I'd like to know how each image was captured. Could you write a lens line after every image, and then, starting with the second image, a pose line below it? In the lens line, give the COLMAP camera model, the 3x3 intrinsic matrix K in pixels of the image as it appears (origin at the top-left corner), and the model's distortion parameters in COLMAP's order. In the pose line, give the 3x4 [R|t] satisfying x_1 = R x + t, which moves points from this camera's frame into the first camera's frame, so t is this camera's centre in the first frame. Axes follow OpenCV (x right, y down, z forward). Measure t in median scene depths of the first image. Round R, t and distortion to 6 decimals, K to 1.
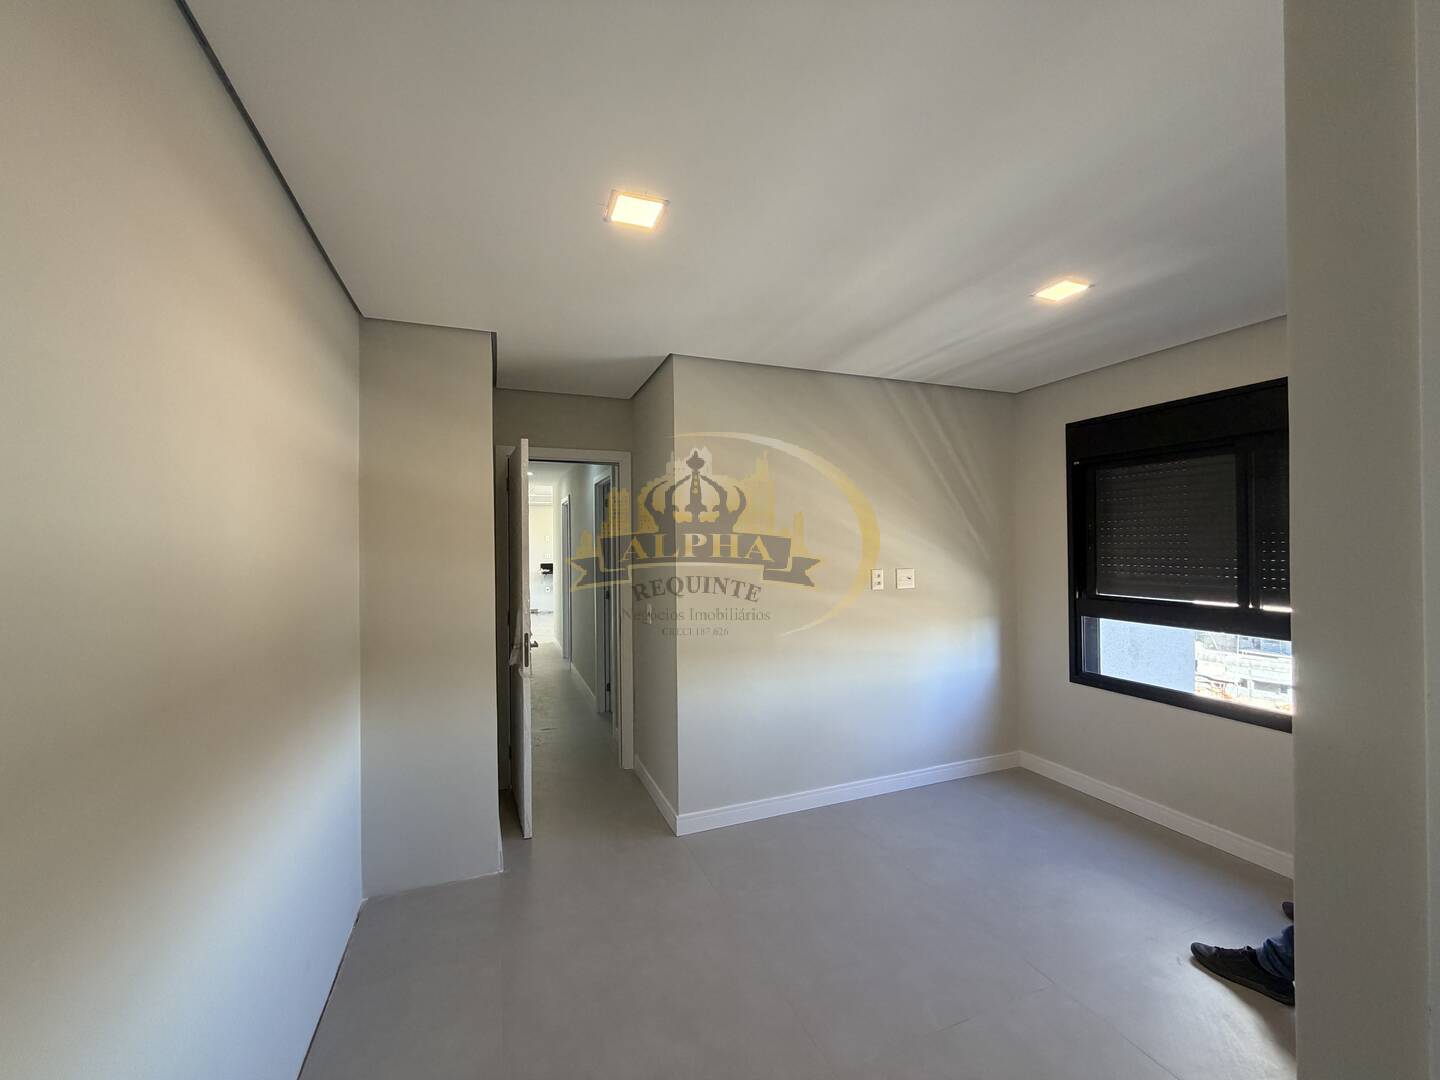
lens RADIAL K [[573.7, 0, 718.8], [0, 573.7, 540.9], [0, 0, 1]] dist [0.000300, -0.000438]
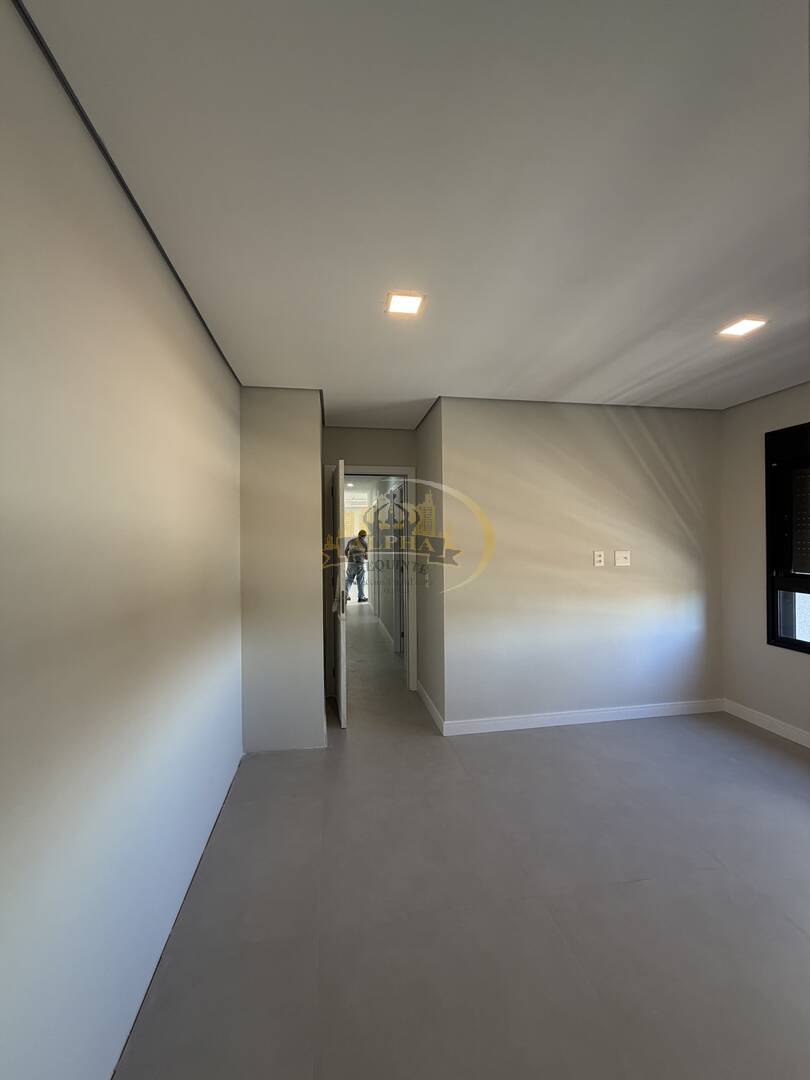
lens RADIAL K [[430.3, 0, 406.7], [0, 430.3, 538.2], [0, 0, 1]] dist [0.000300, -0.000438]
pose [[0.980135, 0.002090, -0.198321, 0.043707], [-0.000340, 0.999961, 0.008860, 0.012842], [0.198332, -0.008616, 0.980097, -0.053633]]
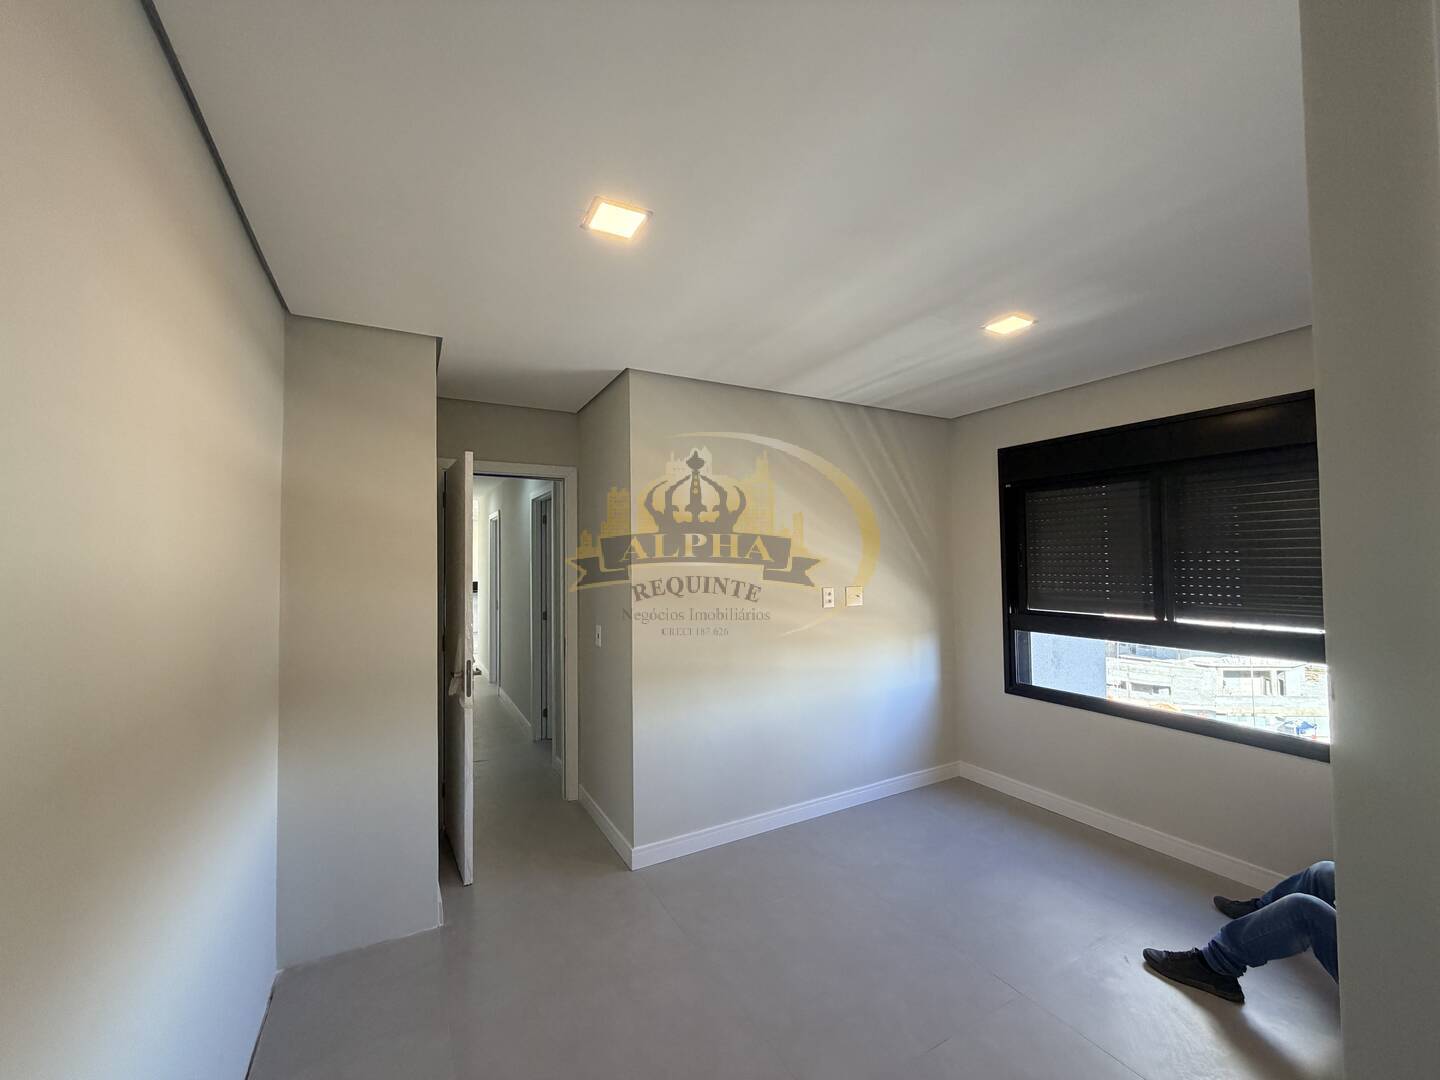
lens RADIAL K [[573.7, 0, 718.4], [0, 573.7, 541.0], [0, 0, 1]] dist [0.000300, -0.000438]
pose [[0.991516, 0.002377, 0.129966, -0.050406], [0.001228, 0.999617, -0.027658, -0.005053], [-0.129981, 0.027583, 0.991133, 0.019479]]
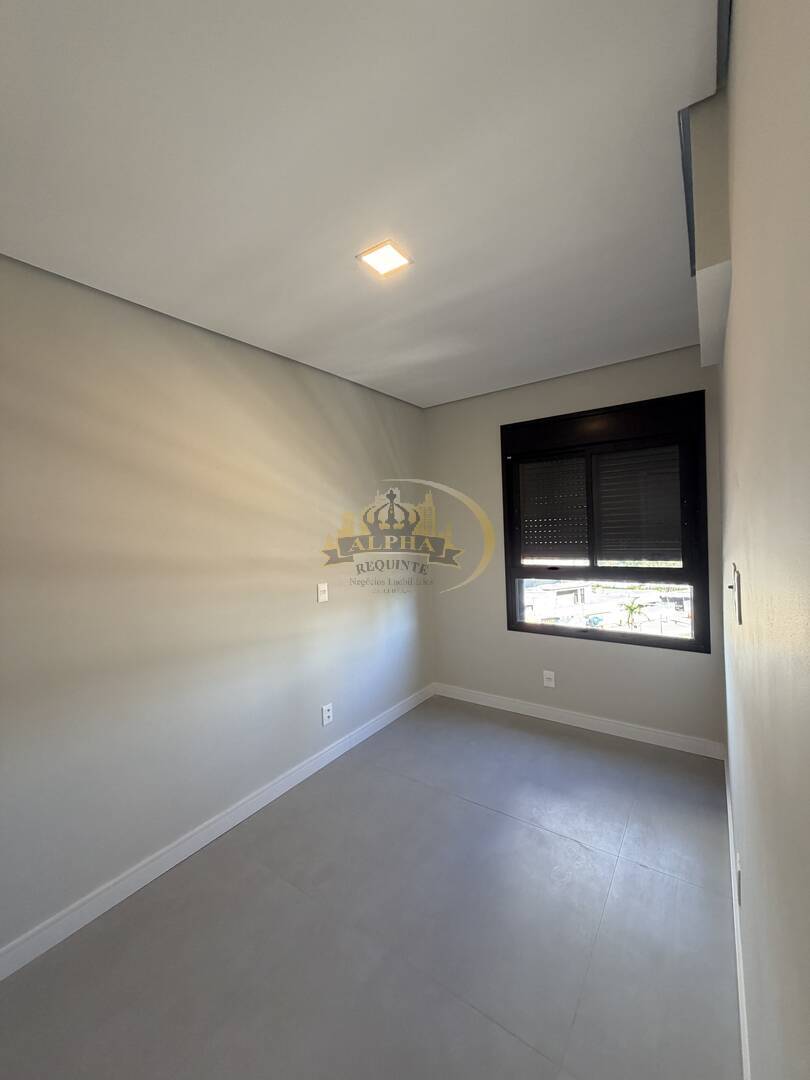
lens RADIAL K [[430.3, 0, 401.6], [0, 430.3, 537.4], [0, 0, 1]] dist [0.000300, -0.000438]
pose [[0.842372, -0.036868, 0.537633, -0.097724], [0.028554, 0.999309, 0.023788, 0.011878], [-0.538139, -0.004687, 0.842843, 0.350776]]
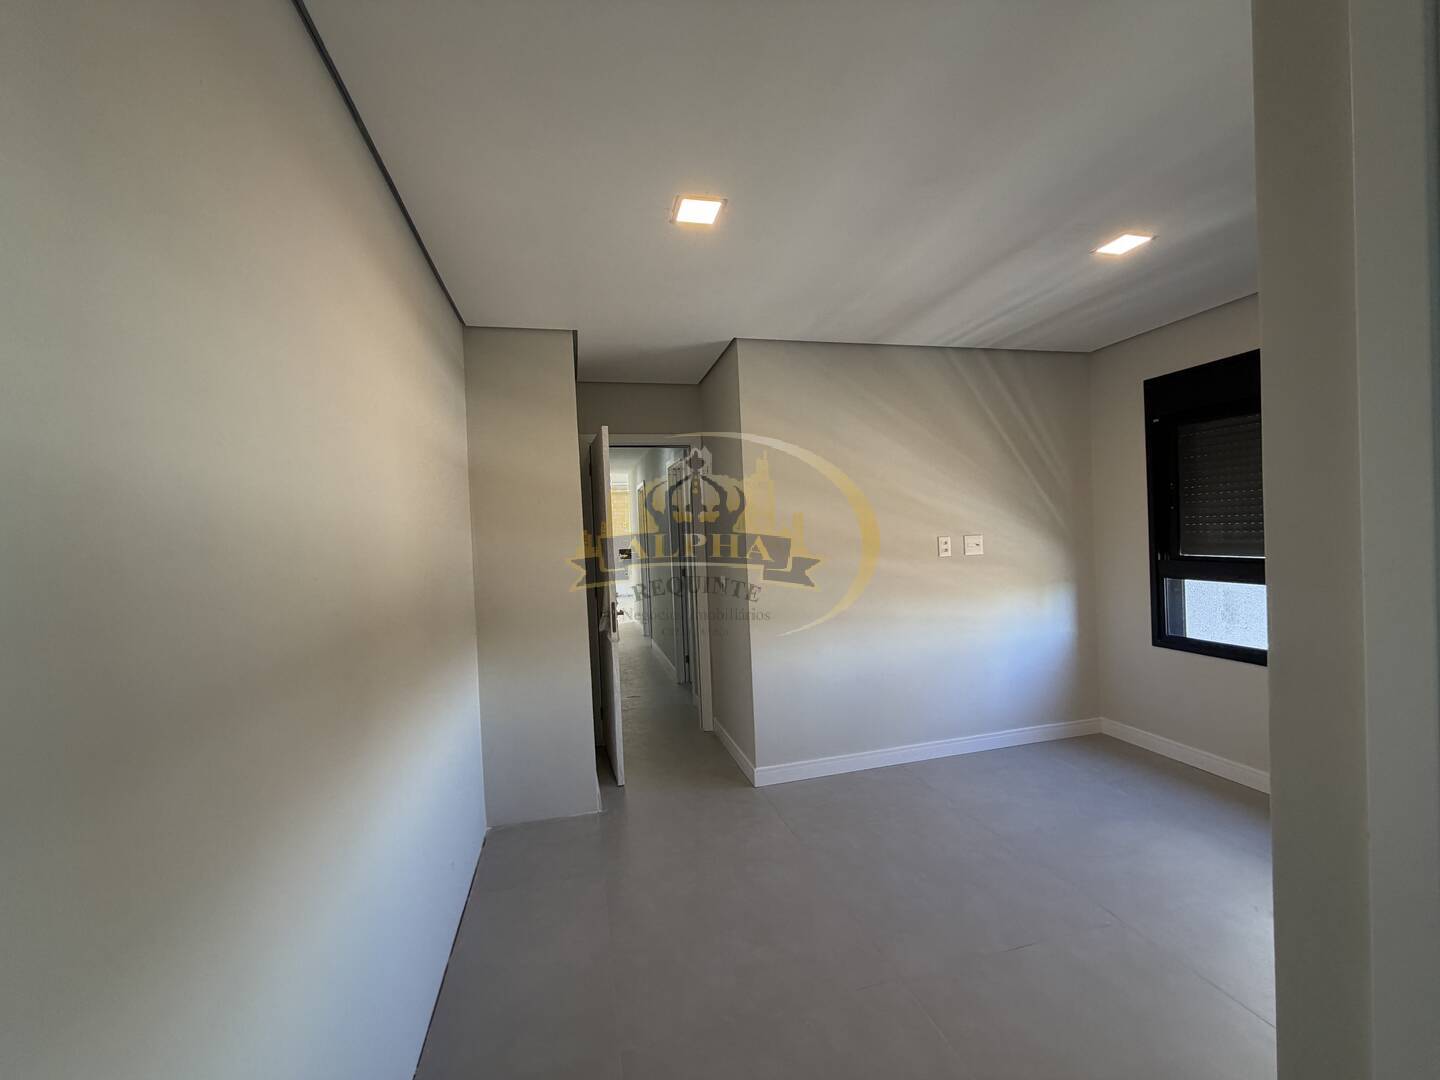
lens RADIAL K [[573.7, 0, 718.7], [0, 573.7, 540.6], [0, 0, 1]] dist [0.000300, -0.000438]
pose [[0.991597, -0.030403, -0.125739, 0.008382], [0.033692, 0.999141, 0.024109, 0.019863], [0.124898, -0.028143, 0.991770, -0.061238]]
